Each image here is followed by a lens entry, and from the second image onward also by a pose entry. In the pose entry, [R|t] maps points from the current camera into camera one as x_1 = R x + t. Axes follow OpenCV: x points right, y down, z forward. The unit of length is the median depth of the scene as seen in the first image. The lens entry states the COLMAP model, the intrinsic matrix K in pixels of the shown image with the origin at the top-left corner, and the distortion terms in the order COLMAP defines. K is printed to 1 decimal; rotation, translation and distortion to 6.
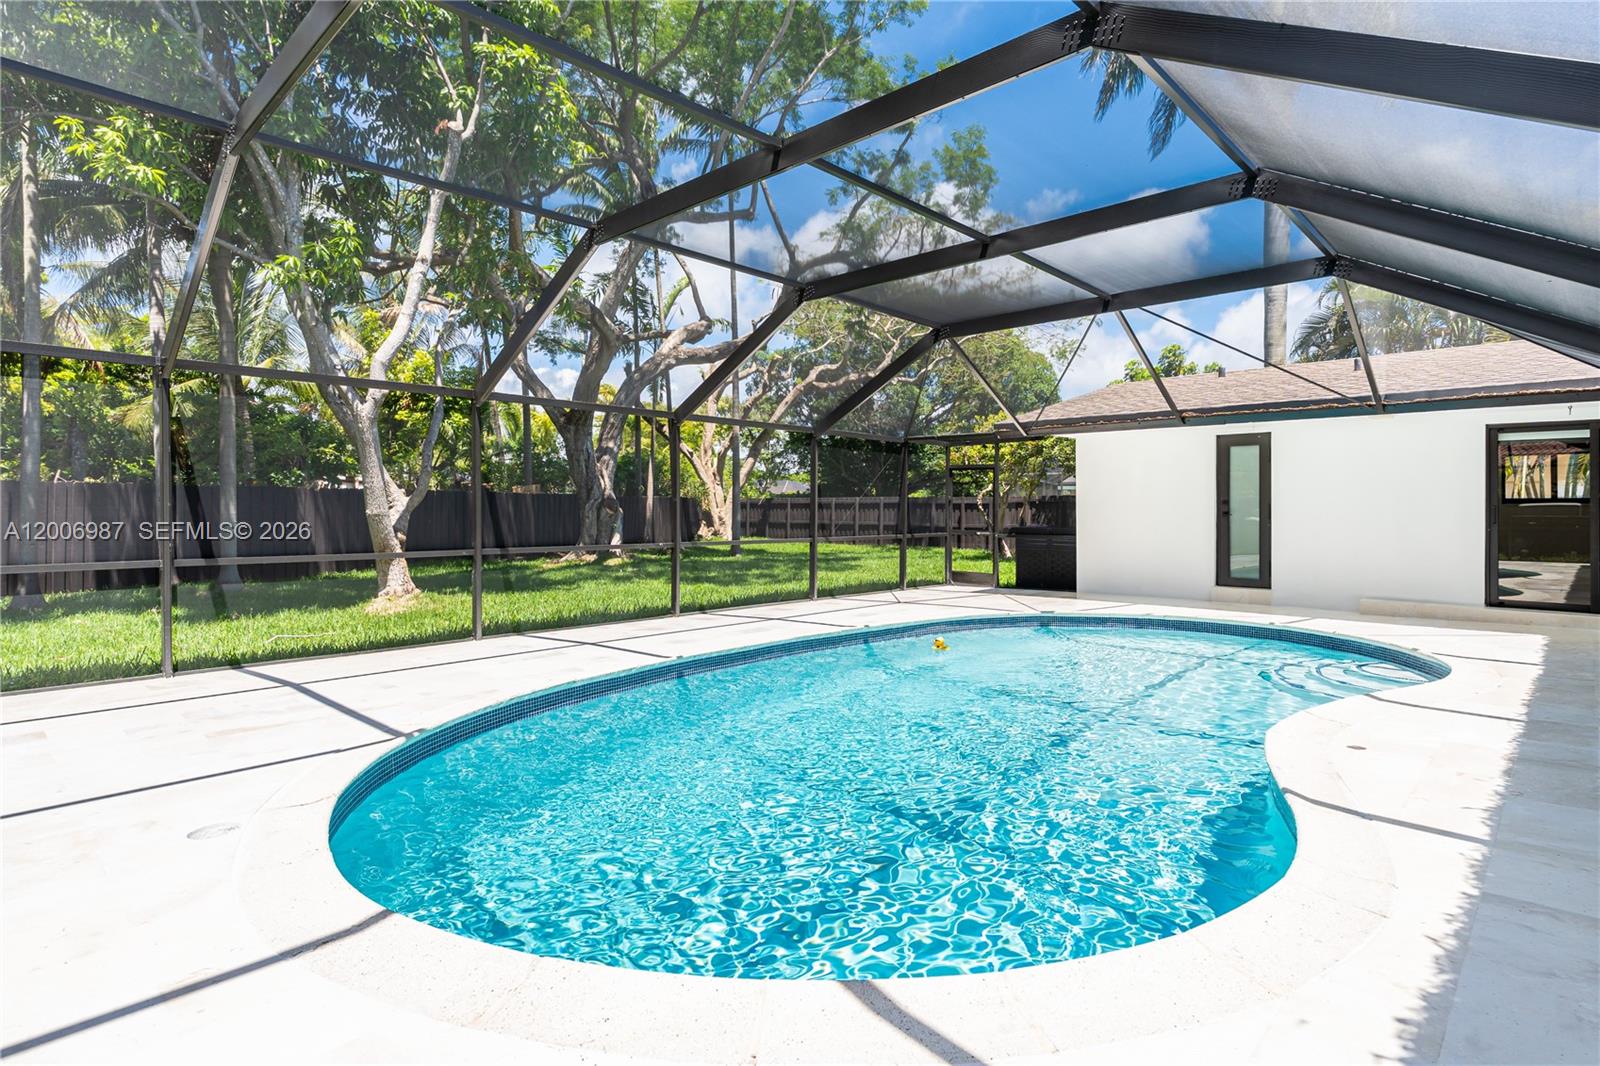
lens RADIAL K [[830.5, 0, 806.4], [0, 830.5, 521.5], [0, 0, 1]] dist [-0.000885, -0.000705]
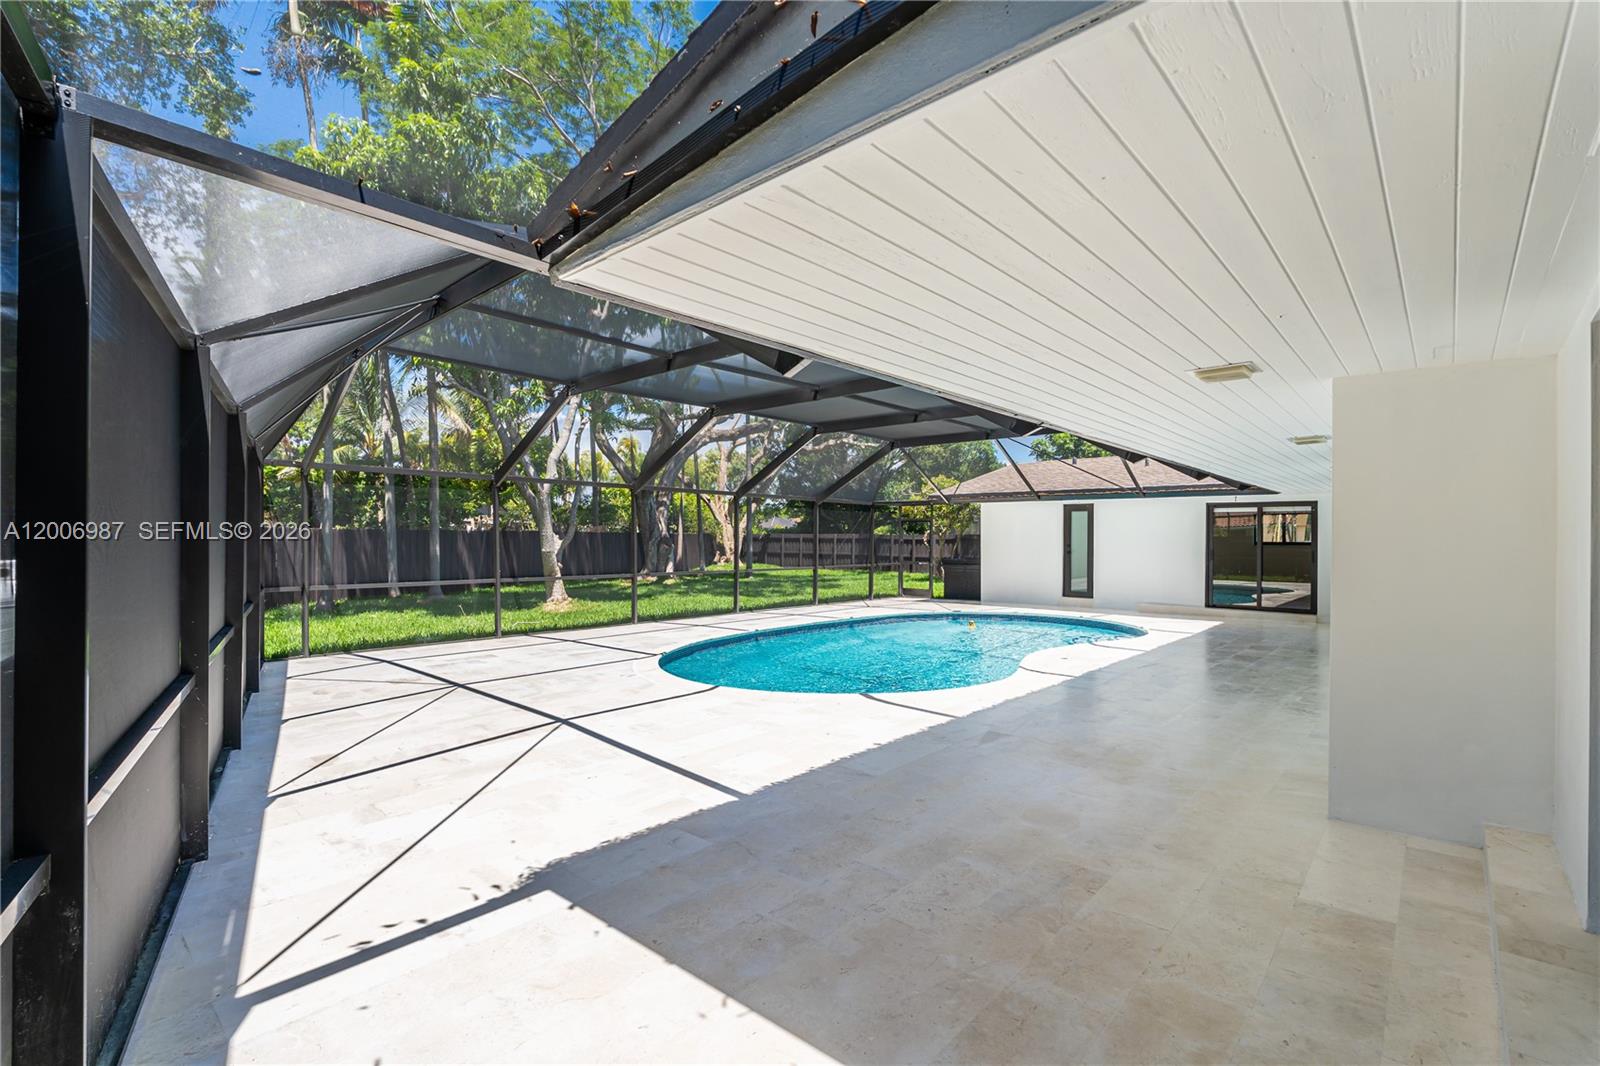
lens RADIAL K [[716.7, 0, 793.3], [0, 716.7, 541.3], [0, 0, 1]] dist [0.002760, 0.000086]
pose [[0.999913, 0.002965, 0.012882, -0.049229], [-0.002838, 0.999947, -0.009882, -0.014226], [-0.012910, 0.009845, 0.999868, -0.357864]]
